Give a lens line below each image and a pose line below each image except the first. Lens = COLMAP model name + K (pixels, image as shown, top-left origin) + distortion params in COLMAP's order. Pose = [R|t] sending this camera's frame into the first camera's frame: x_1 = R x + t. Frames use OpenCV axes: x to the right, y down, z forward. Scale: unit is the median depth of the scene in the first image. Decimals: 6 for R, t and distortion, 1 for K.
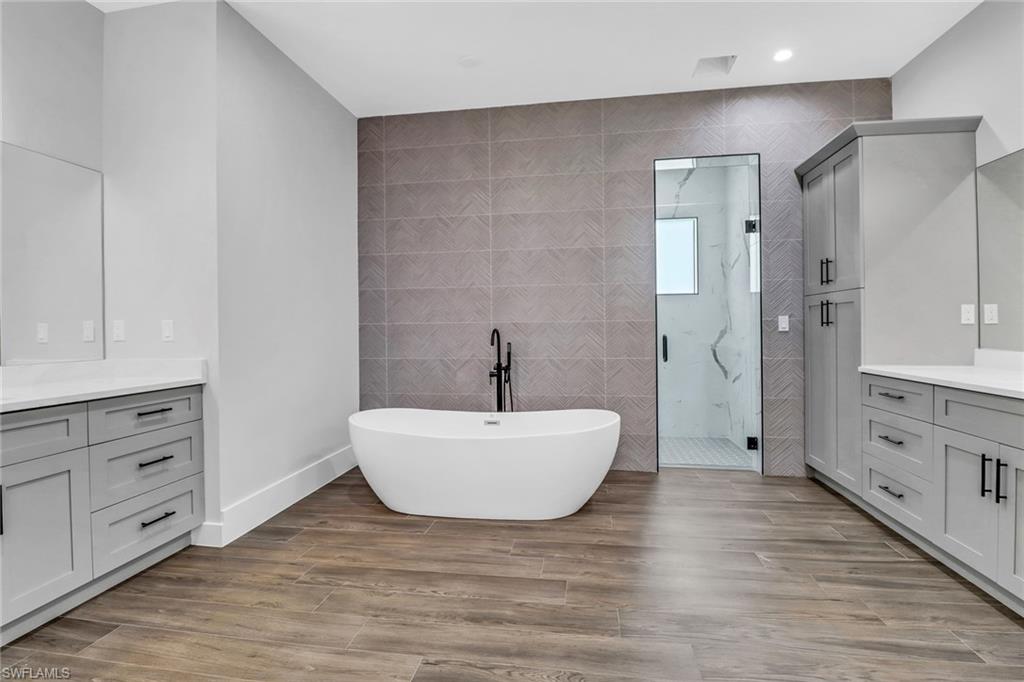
lens RADIAL K [[488.5, 0, 514.1], [0, 488.5, 326.1], [0, 0, 1]] dist [0.031832, -0.018407]
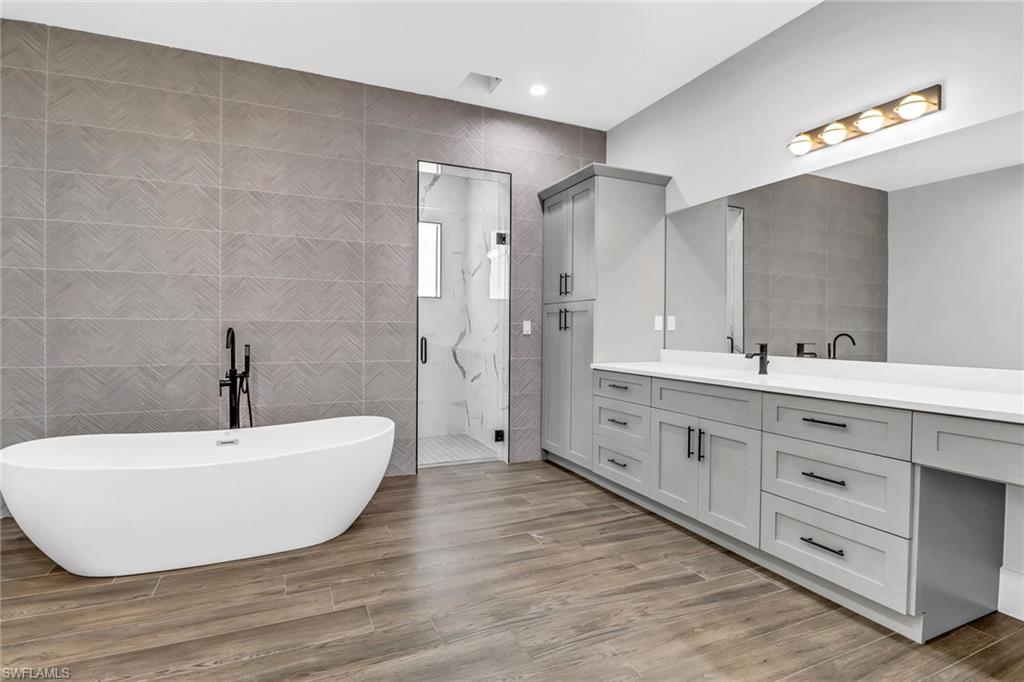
lens RADIAL K [[498.1, 0, 514.8], [0, 498.1, 332.8], [0, 0, 1]] dist [0.030355, -0.020240]
pose [[0.854465, 0.011910, 0.519373, -0.092340], [-0.017116, 0.999840, 0.005231, 0.001382], [-0.519227, -0.013360, 0.854532, 0.041370]]
